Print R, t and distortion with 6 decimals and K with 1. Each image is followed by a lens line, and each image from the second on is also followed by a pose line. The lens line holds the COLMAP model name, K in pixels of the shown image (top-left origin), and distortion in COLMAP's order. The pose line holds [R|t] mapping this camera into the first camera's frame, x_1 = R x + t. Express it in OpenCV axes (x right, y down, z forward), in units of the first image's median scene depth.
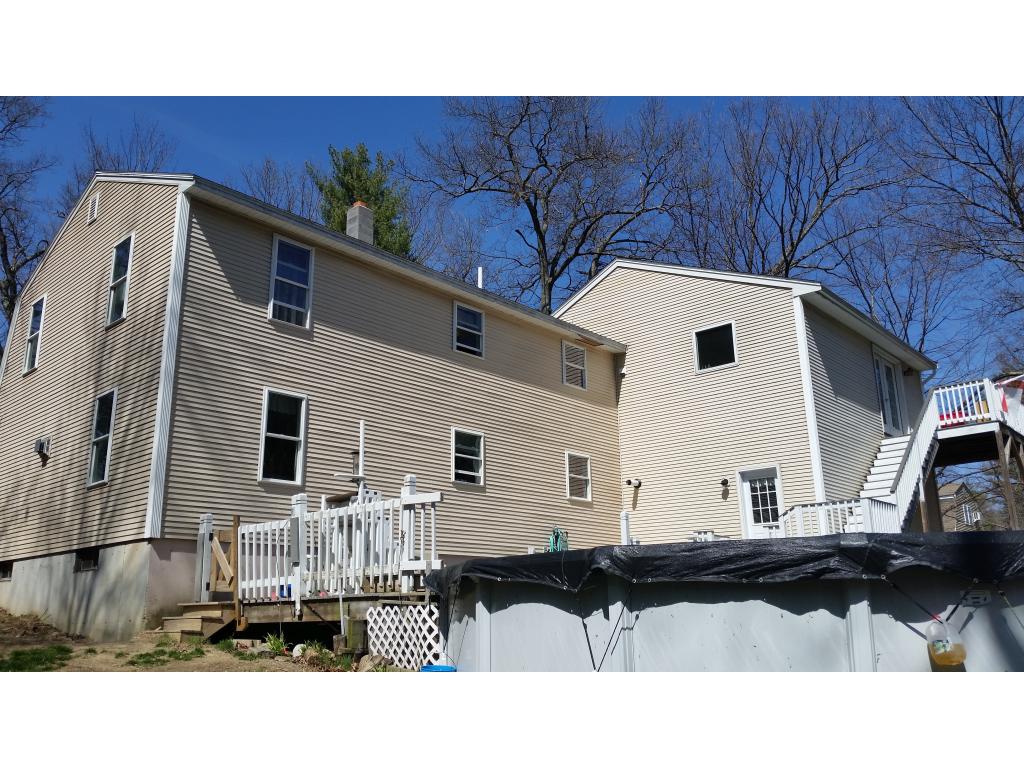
lens RADIAL K [[851.8, 0, 511.3], [0, 851.8, 383.4], [0, 0, 1]] dist [-0.010047, -0.003156]
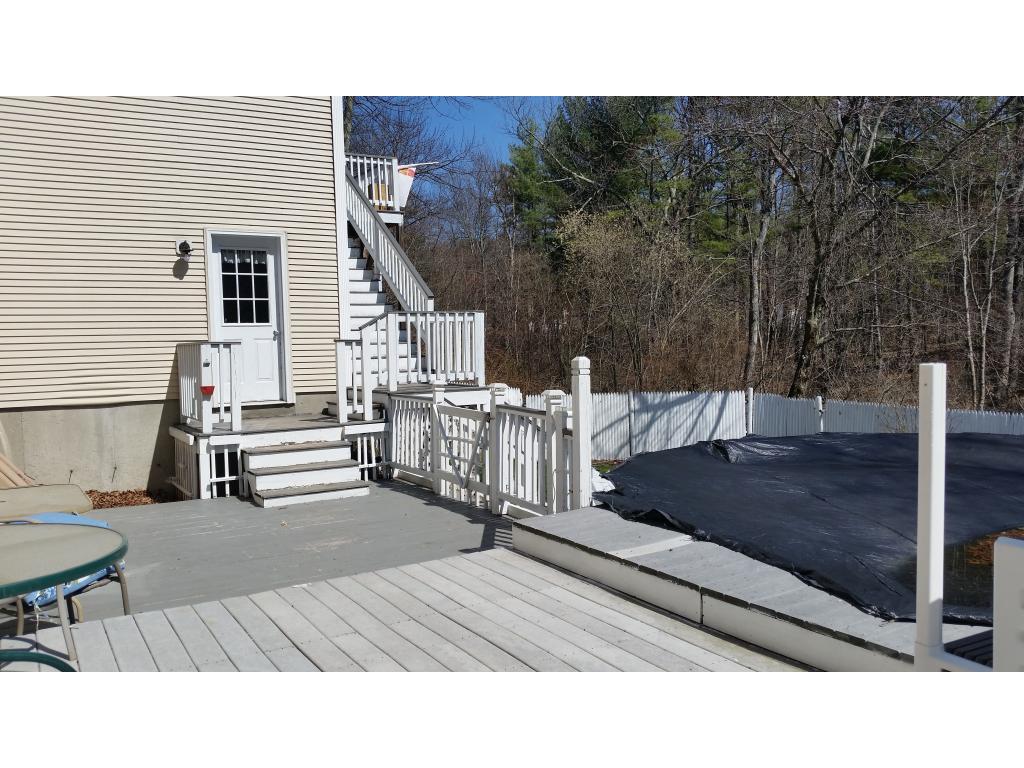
lens RADIAL K [[851.8, 0, 511.2], [0, 851.8, 384.6], [0, 0, 1]] dist [-0.010047, -0.003156]
pose [[0.280364, -0.046208, 0.958781, -0.236637], [-0.238556, 0.964149, 0.116225, 0.088802], [-0.929778, -0.261308, 0.259289, 0.646813]]
